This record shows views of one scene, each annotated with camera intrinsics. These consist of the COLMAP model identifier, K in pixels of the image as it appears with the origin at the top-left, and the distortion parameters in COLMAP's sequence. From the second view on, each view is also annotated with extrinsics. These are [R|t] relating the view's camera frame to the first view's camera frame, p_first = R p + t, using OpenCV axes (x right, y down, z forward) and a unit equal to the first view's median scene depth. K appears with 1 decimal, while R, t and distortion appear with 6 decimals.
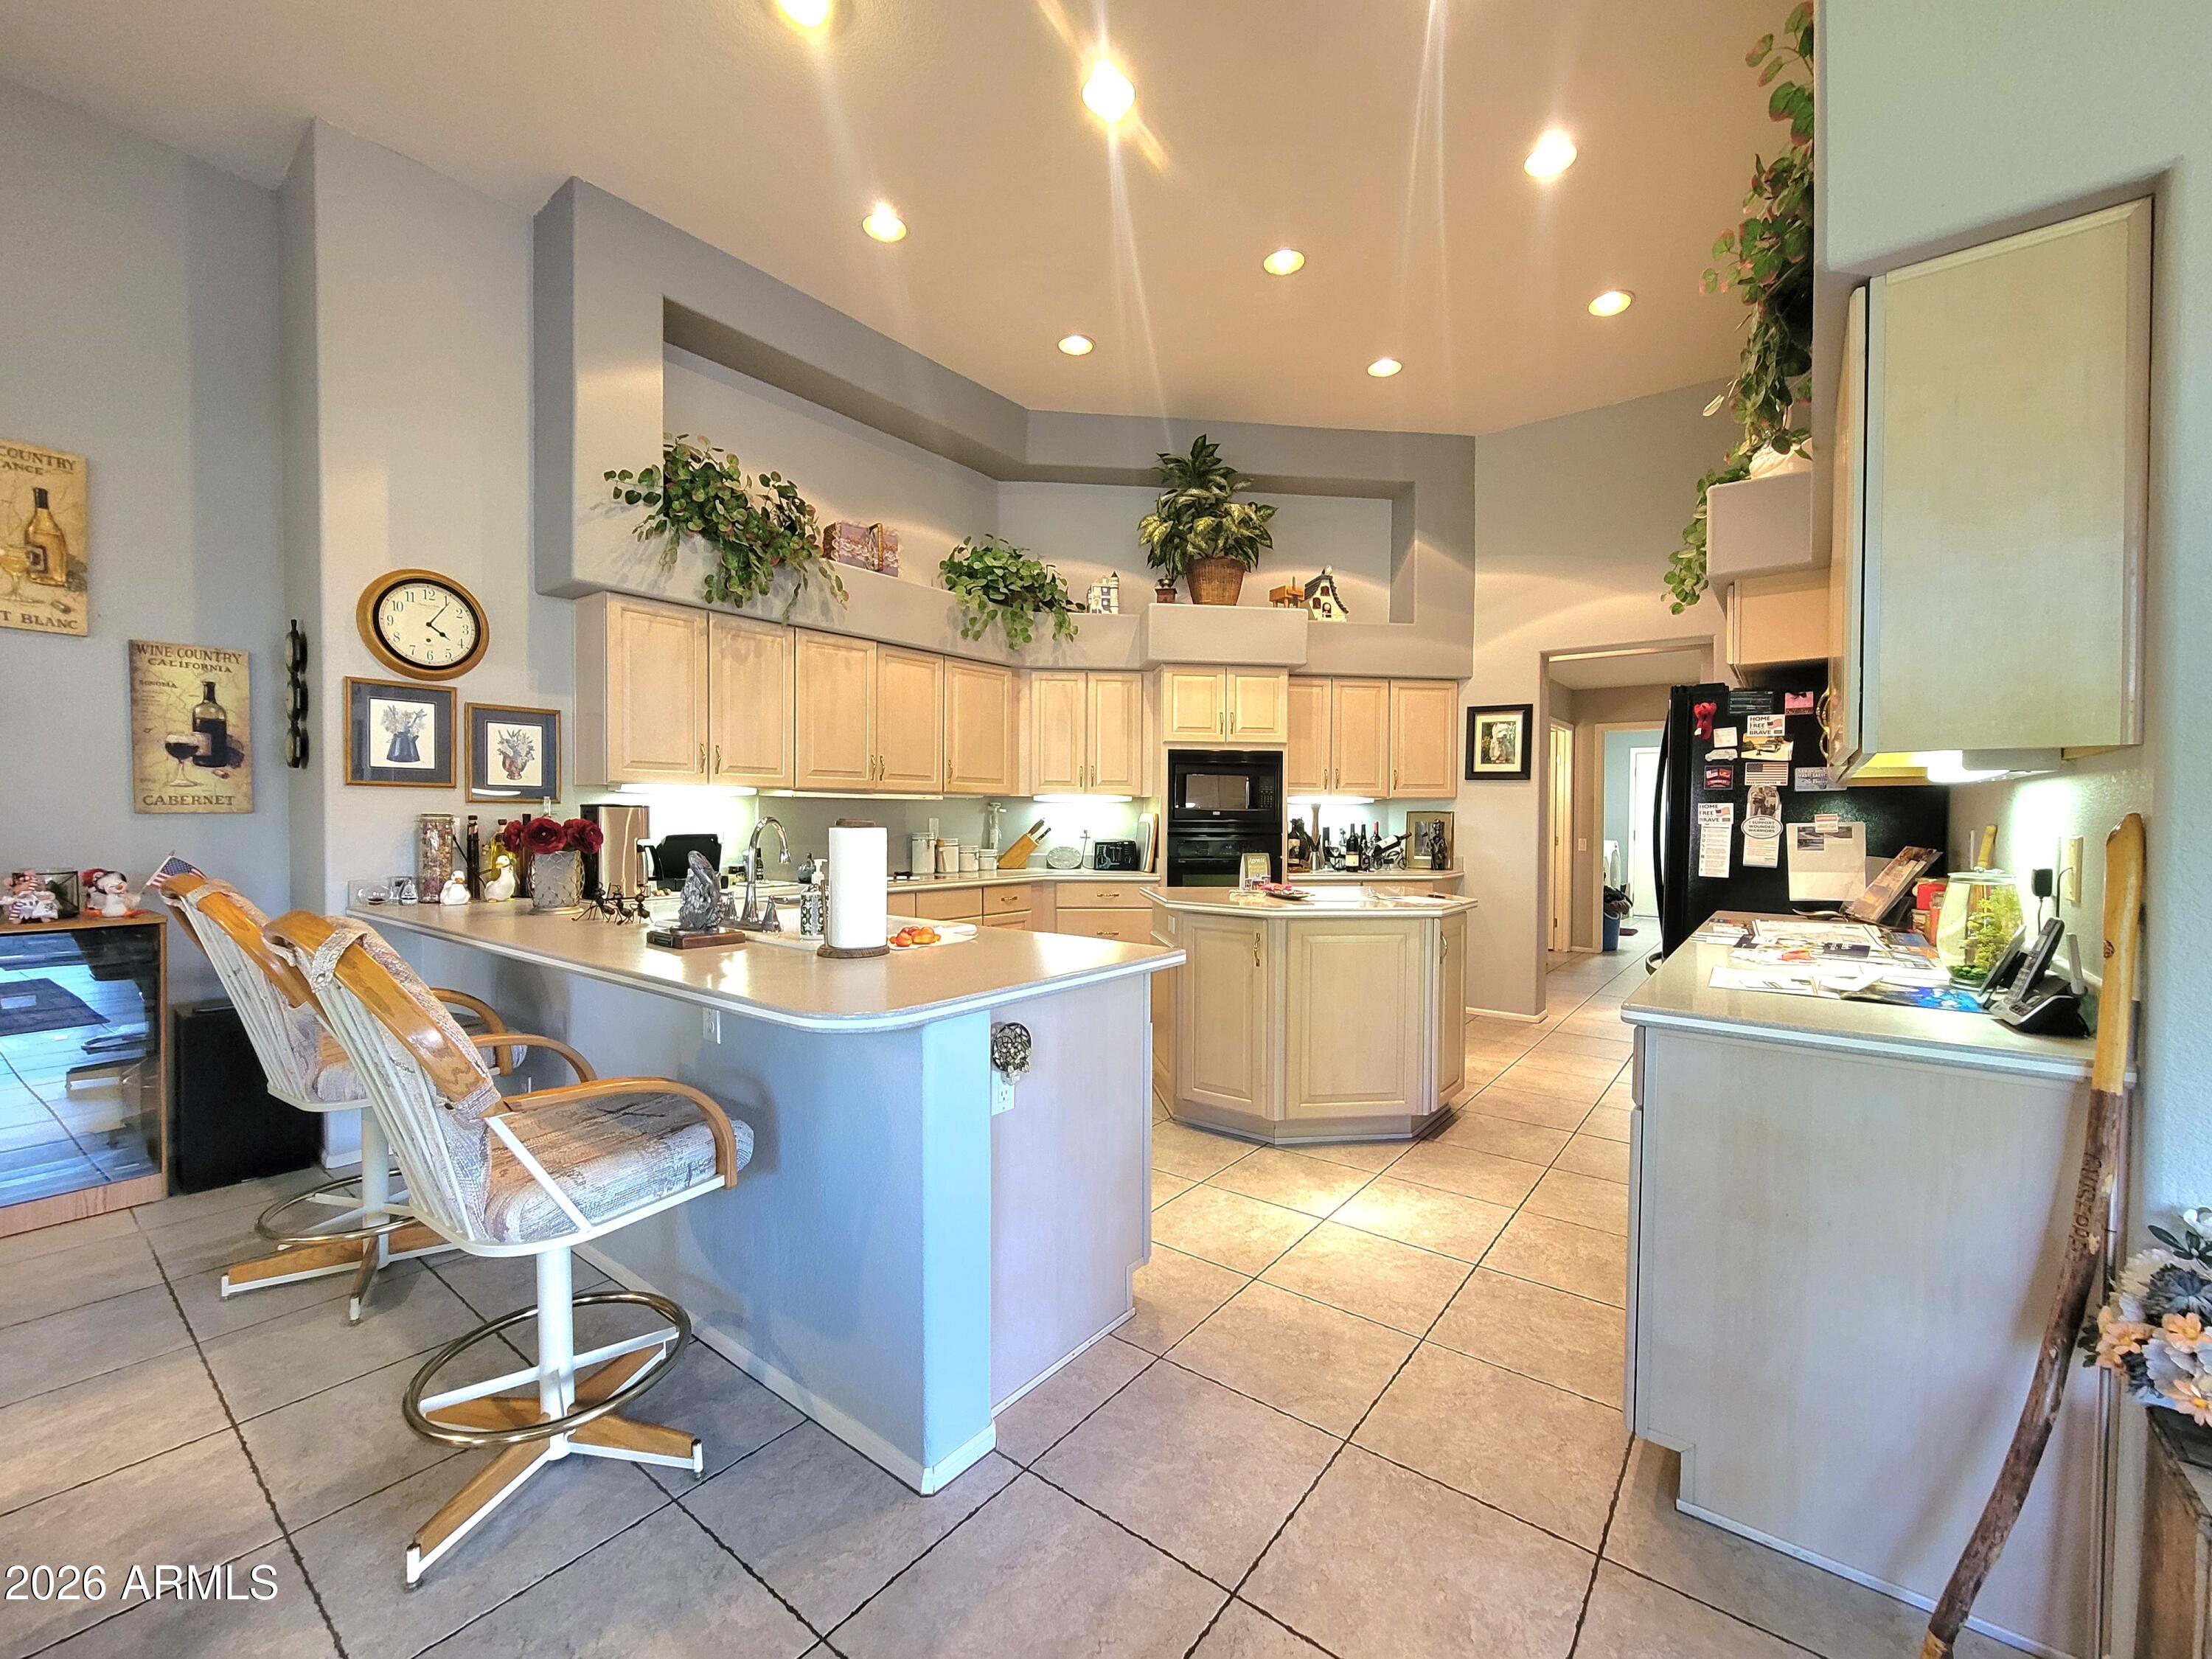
lens RADIAL K [[890.2, 0, 1099.6], [0, 890.2, 830.8], [0, 0, 1]] dist [-0.001957, -0.000033]
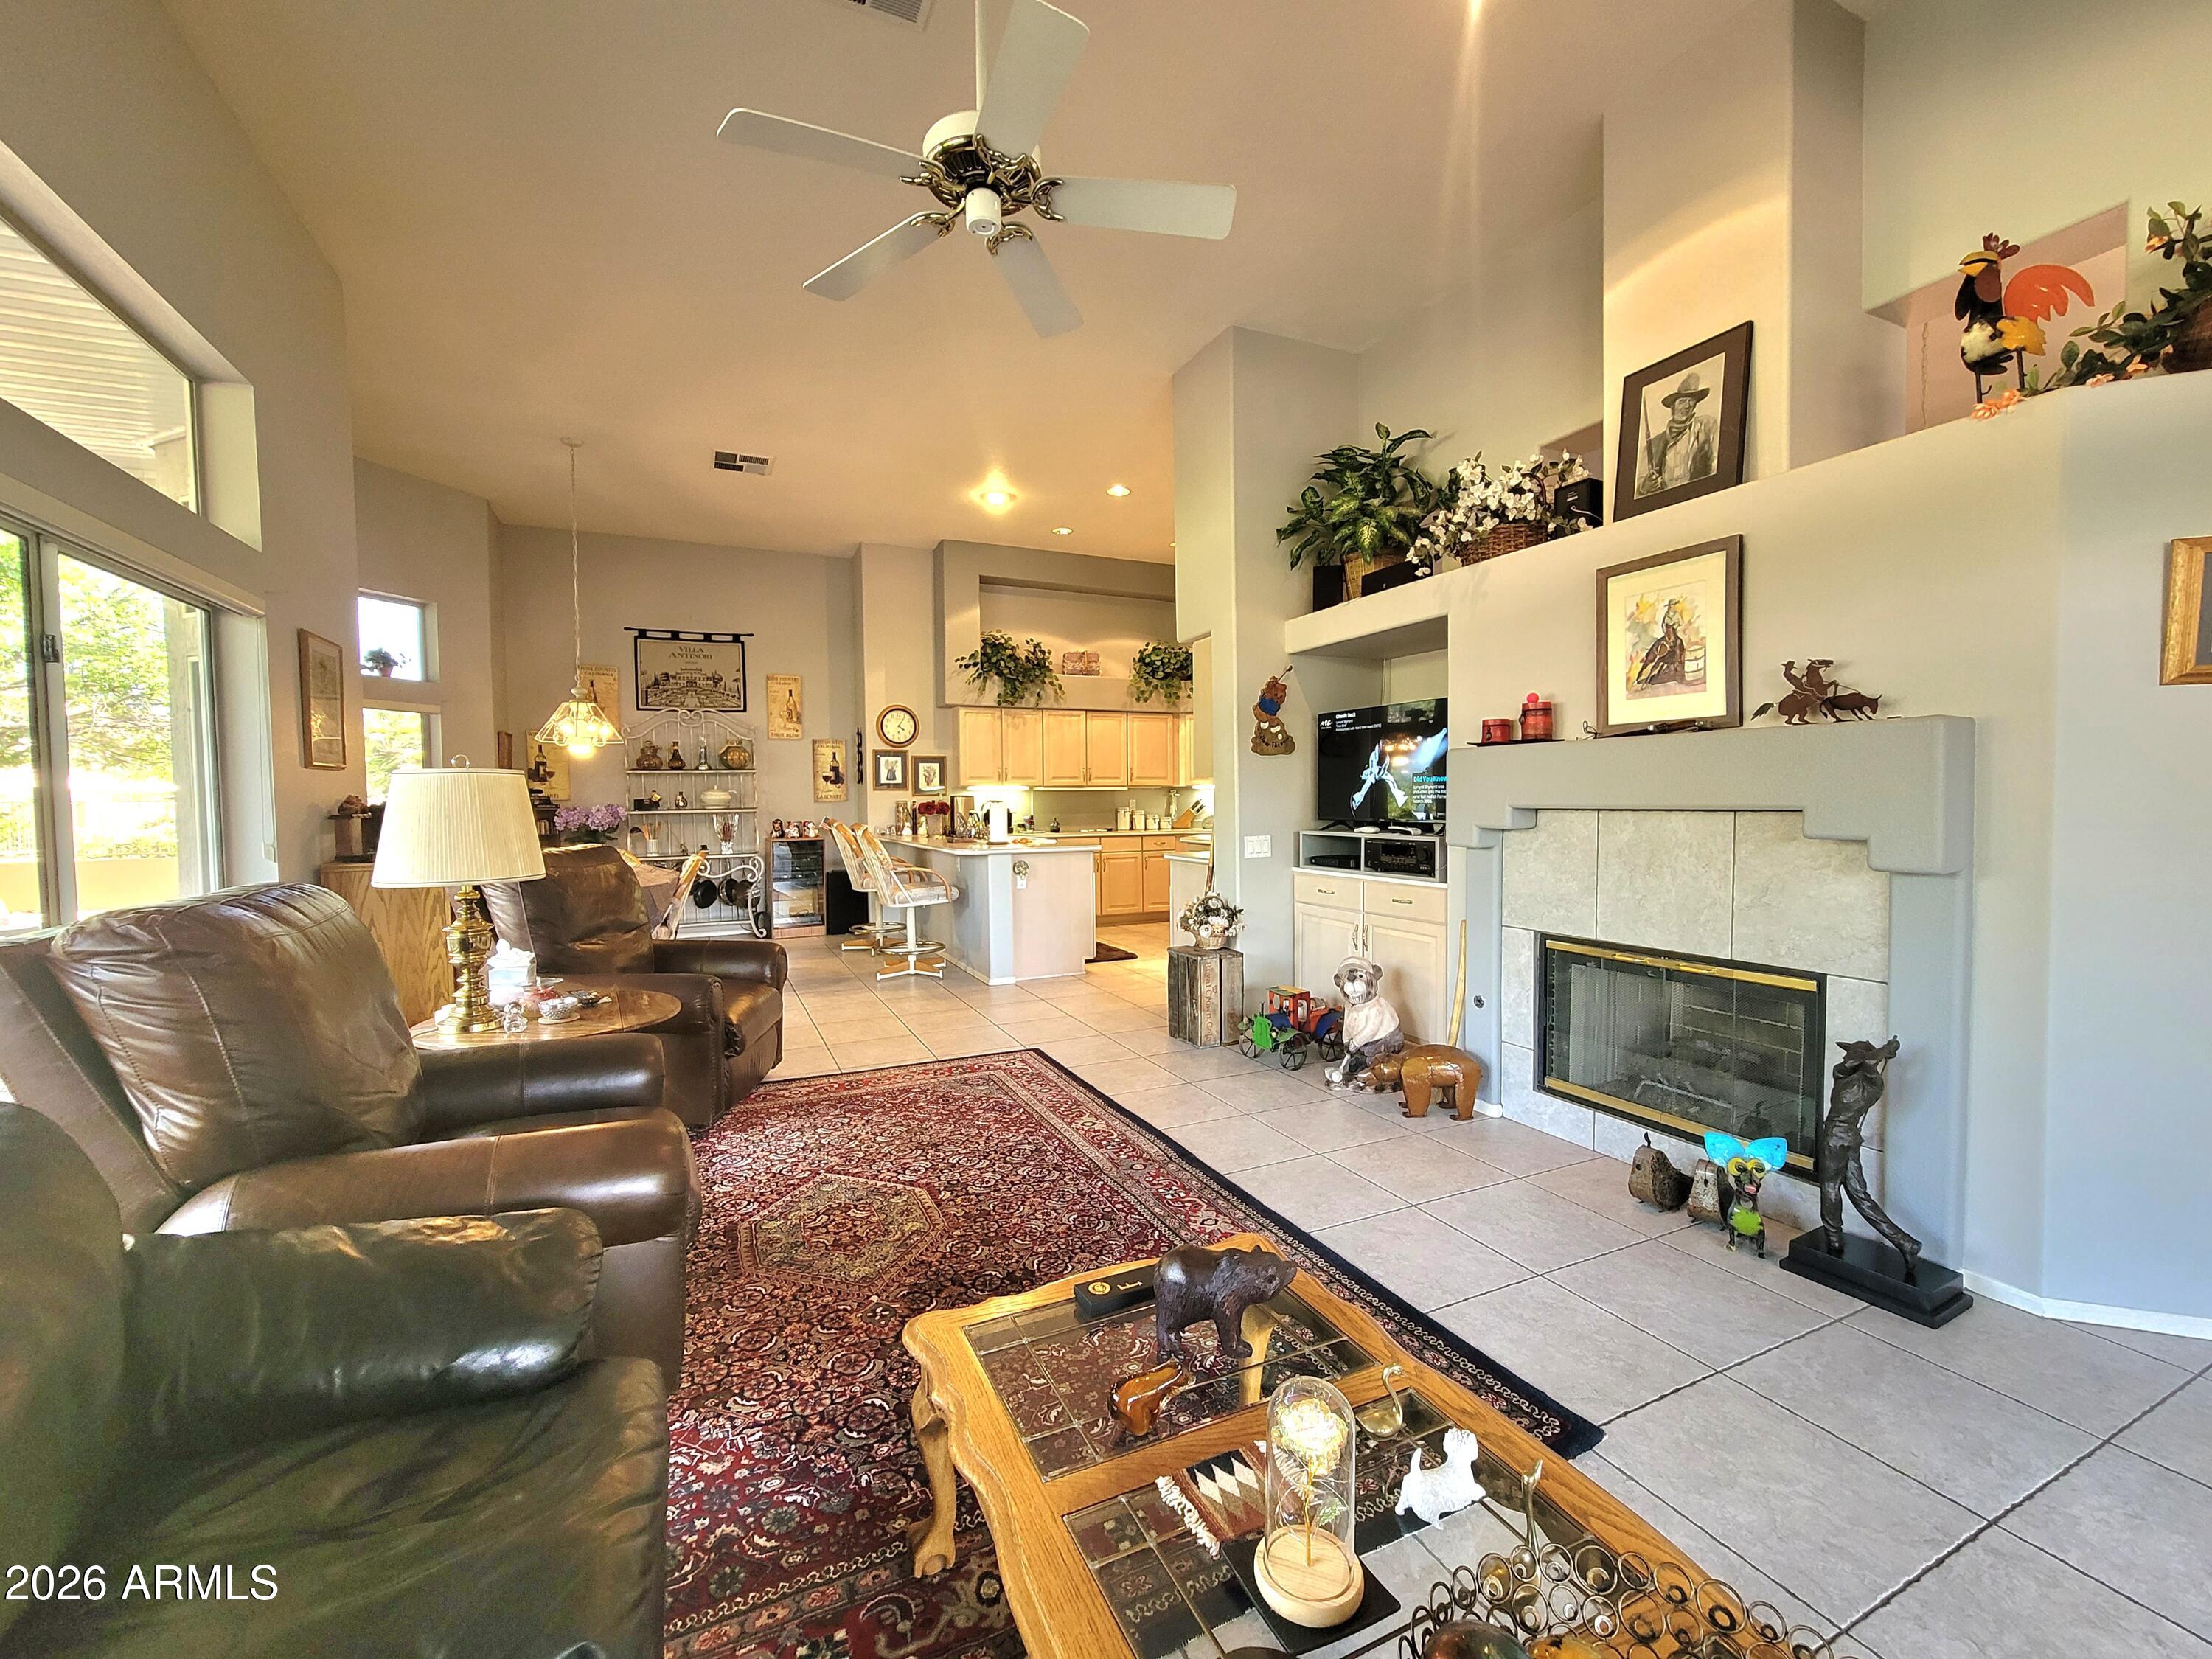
lens RADIAL K [[903.4, 0, 1112.4], [0, 903.4, 824.4], [0, 0, 1]] dist [-0.001996, -0.000195]
pose [[0.890732, -0.000220, -0.454530, 0.942672], [0.006337, 0.999909, 0.011934, 0.021213], [0.454486, -0.013510, 0.890652, -1.004291]]
